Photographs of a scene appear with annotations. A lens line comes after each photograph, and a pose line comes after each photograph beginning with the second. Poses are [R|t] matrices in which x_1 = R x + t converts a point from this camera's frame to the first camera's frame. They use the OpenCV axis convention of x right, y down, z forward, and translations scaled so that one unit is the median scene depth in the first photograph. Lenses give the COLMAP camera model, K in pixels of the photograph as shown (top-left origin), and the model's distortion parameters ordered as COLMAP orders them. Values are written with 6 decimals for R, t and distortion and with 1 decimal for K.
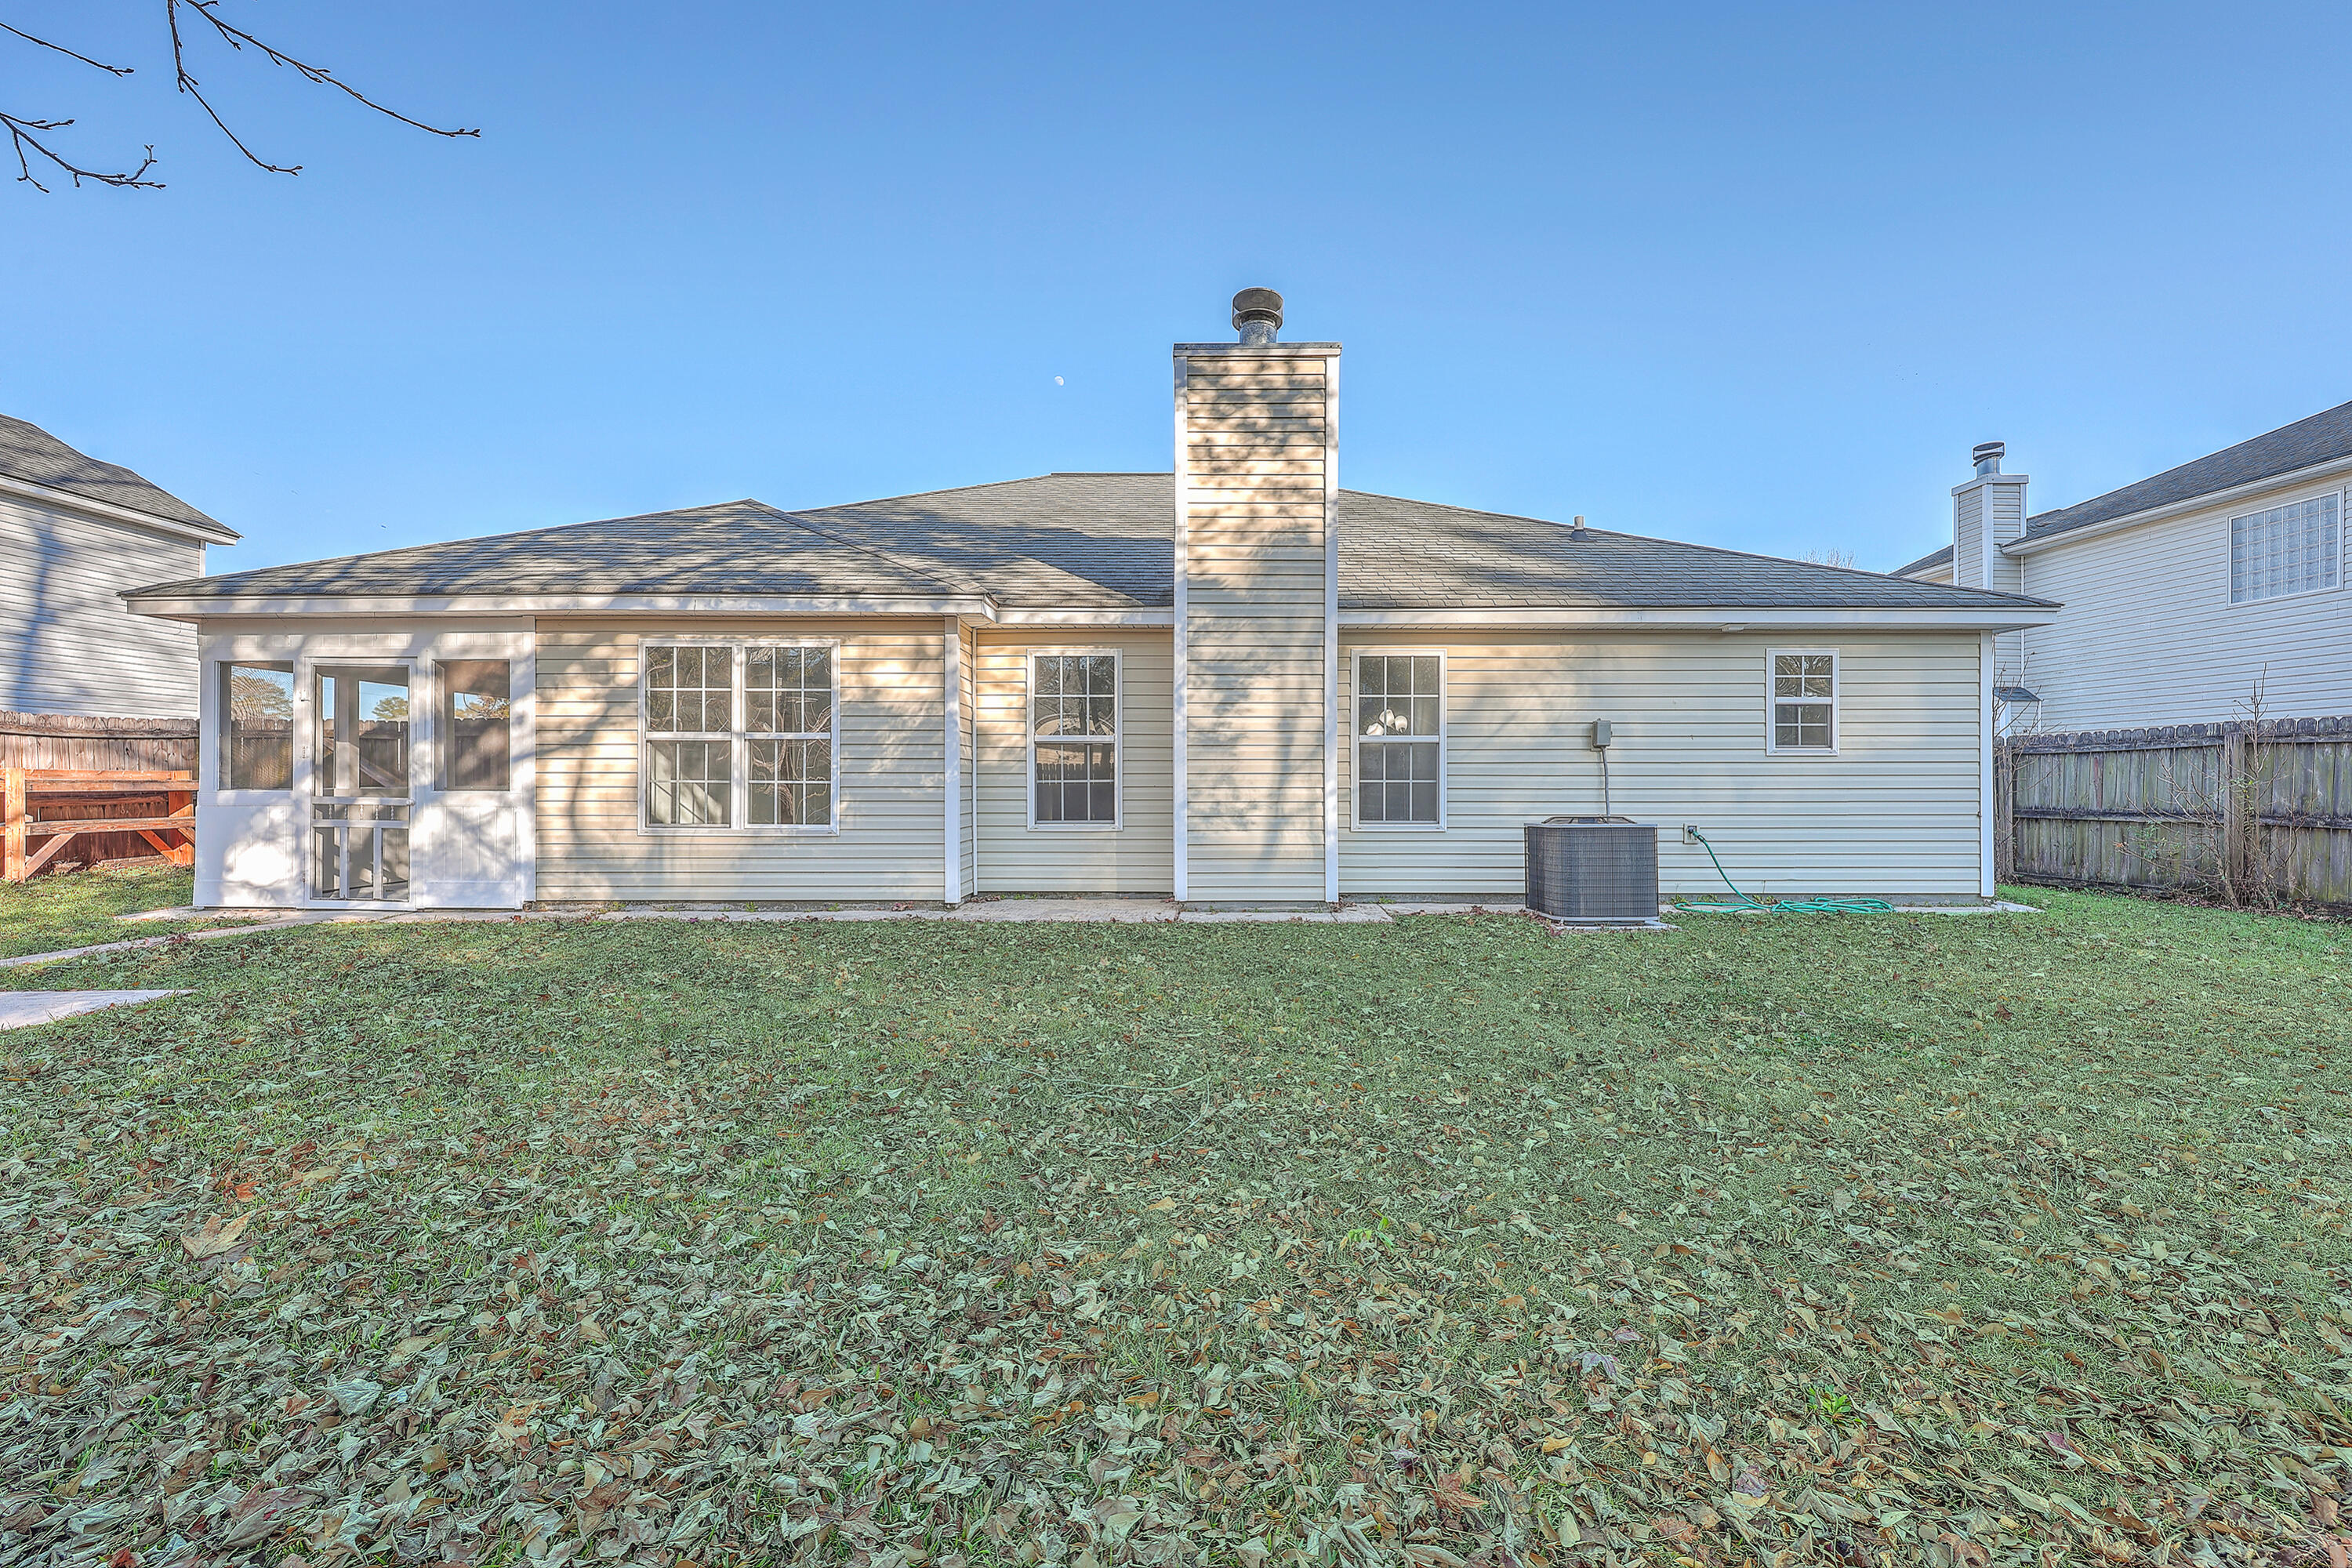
lens RADIAL K [[956.4, 0, 1178.7], [0, 956.4, 781.8], [0, 0, 1]] dist [-0.000459, 0.000203]
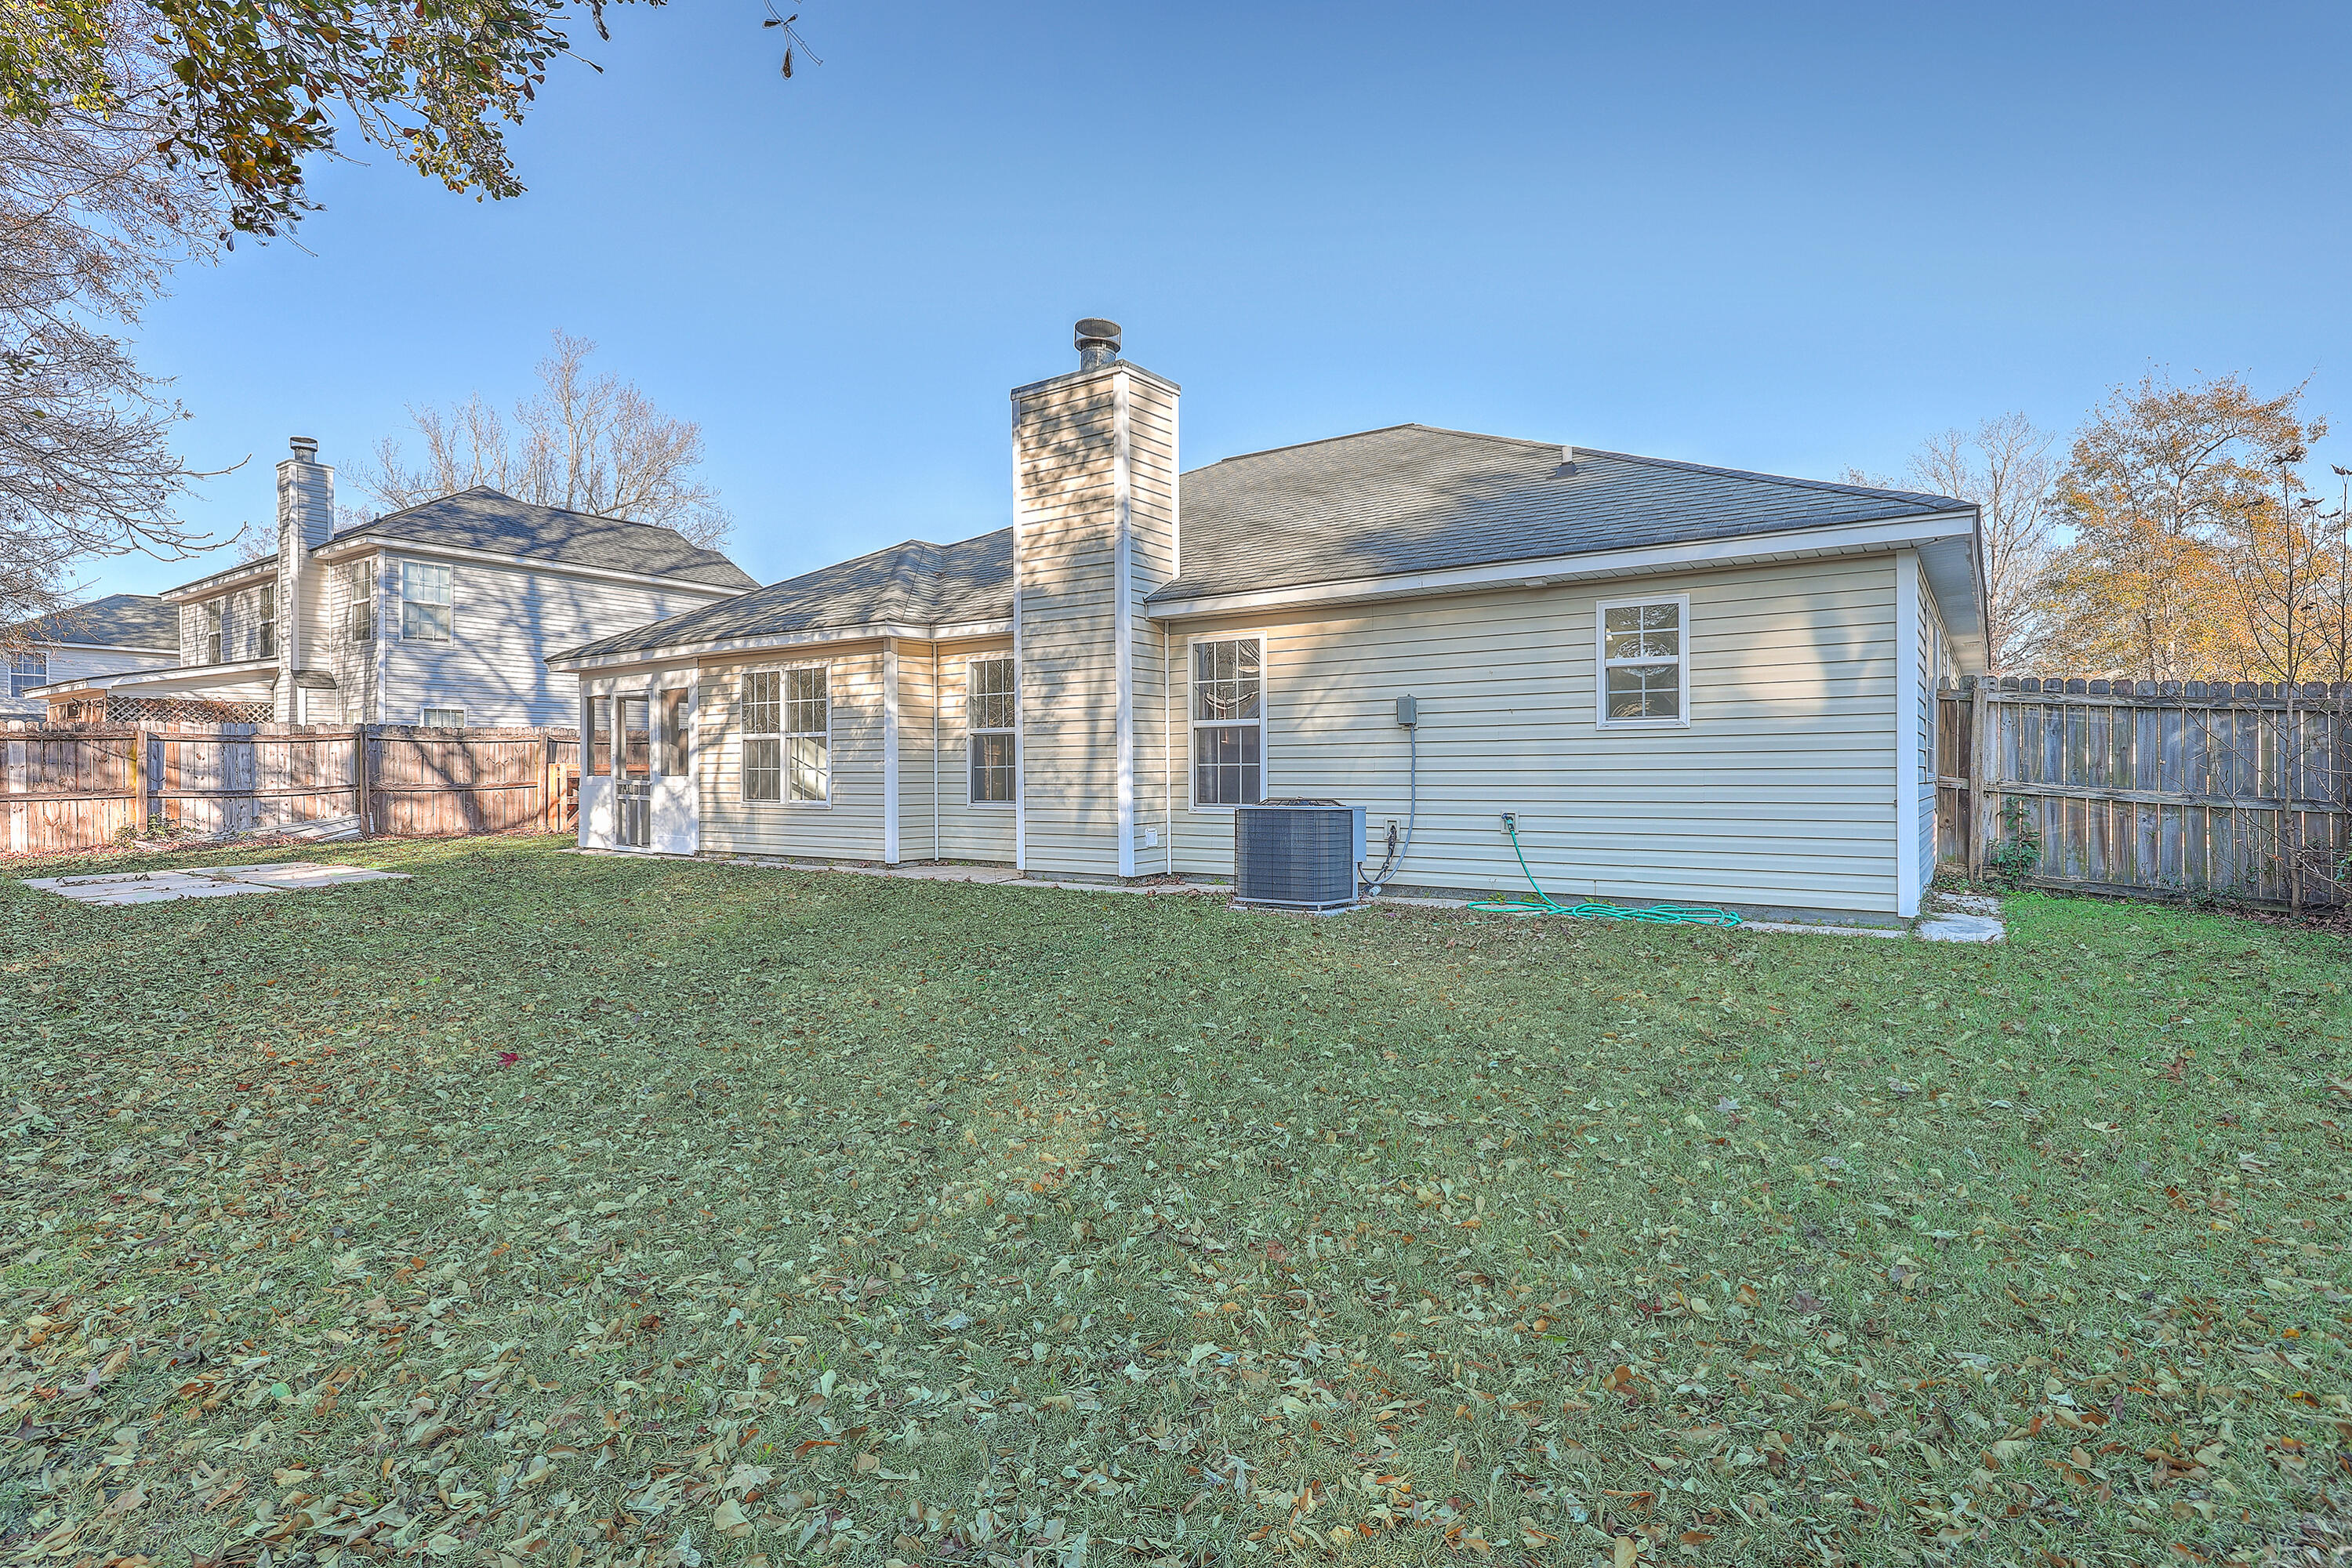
lens RADIAL K [[1120.4, 0, 1185.0], [0, 1120.4, 763.6], [0, 0, 1]] dist [-0.004677, -0.000204]
pose [[0.827667, -0.007797, -0.561165, 0.915070], [0.007596, 0.999968, -0.002691, 0.001905], [0.561167, -0.002036, 0.827700, -0.007350]]
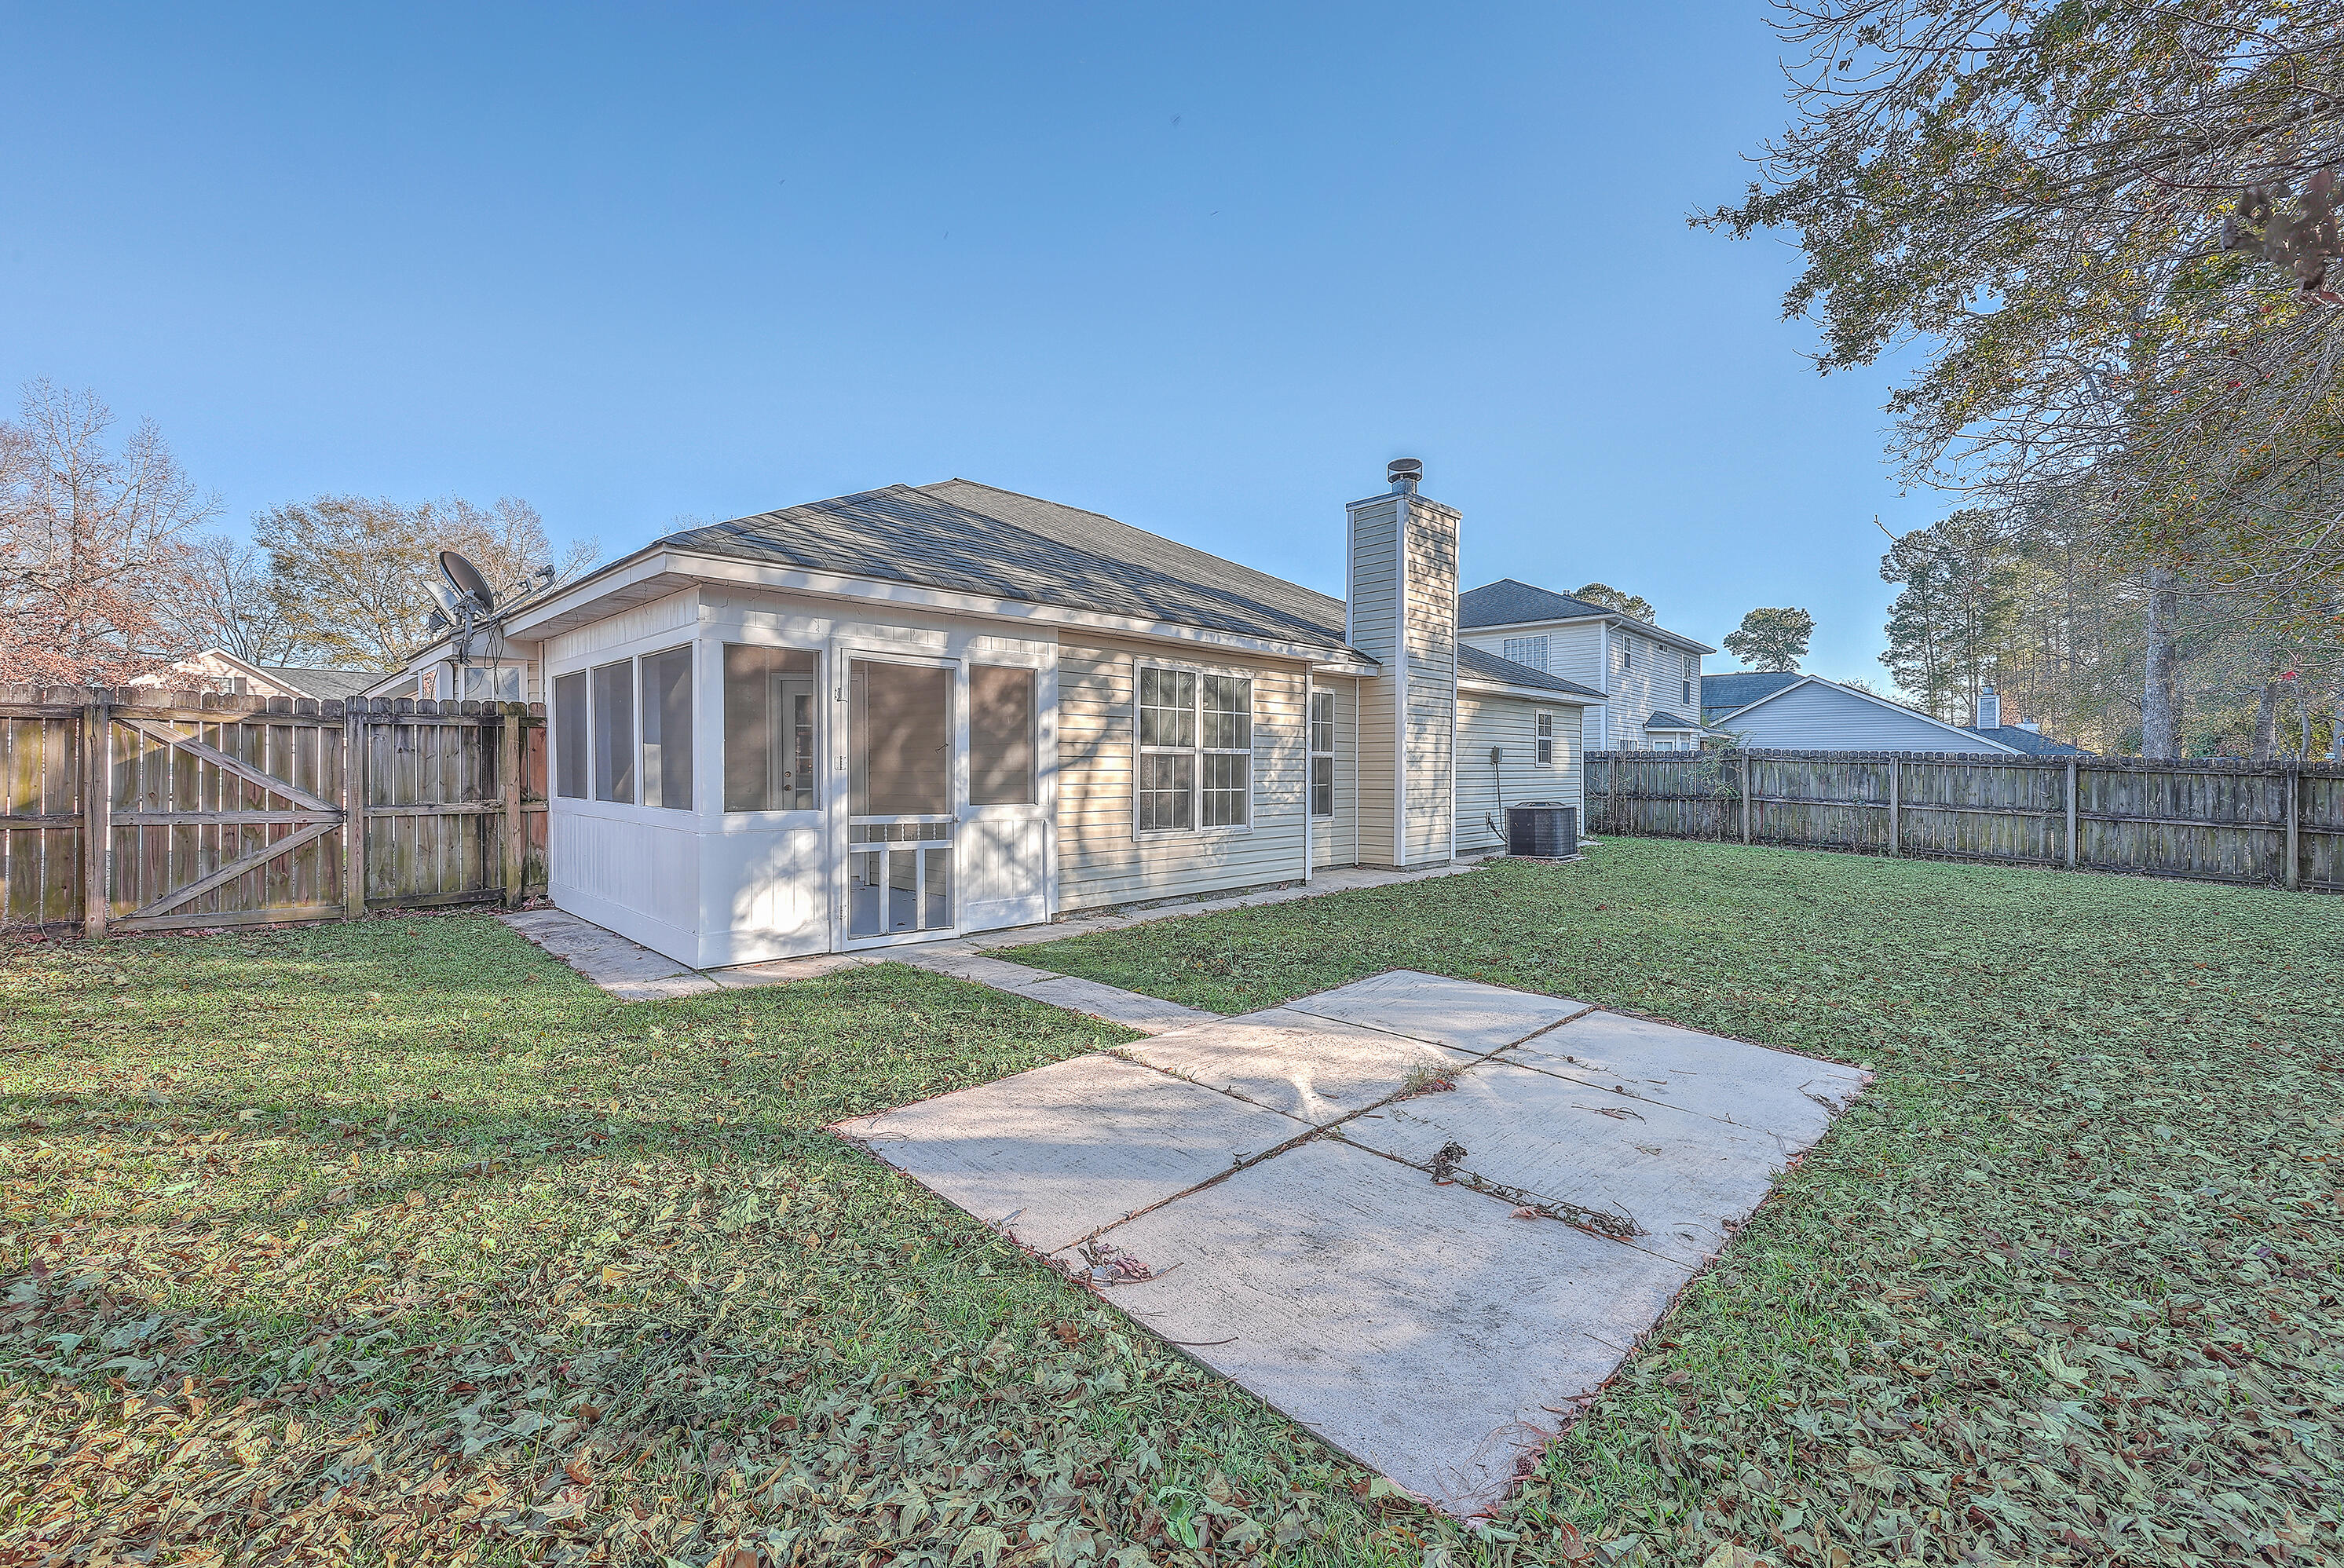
lens RADIAL K [[953.1, 0, 1178.3], [0, 953.1, 793.8], [0, 0, 1]] dist [-0.000459, 0.000203]
pose [[0.689926, -0.021118, 0.723572, -1.306695], [-0.001024, 0.999545, 0.030149, -0.031557], [-0.723879, -0.021542, 0.689590, 0.221594]]
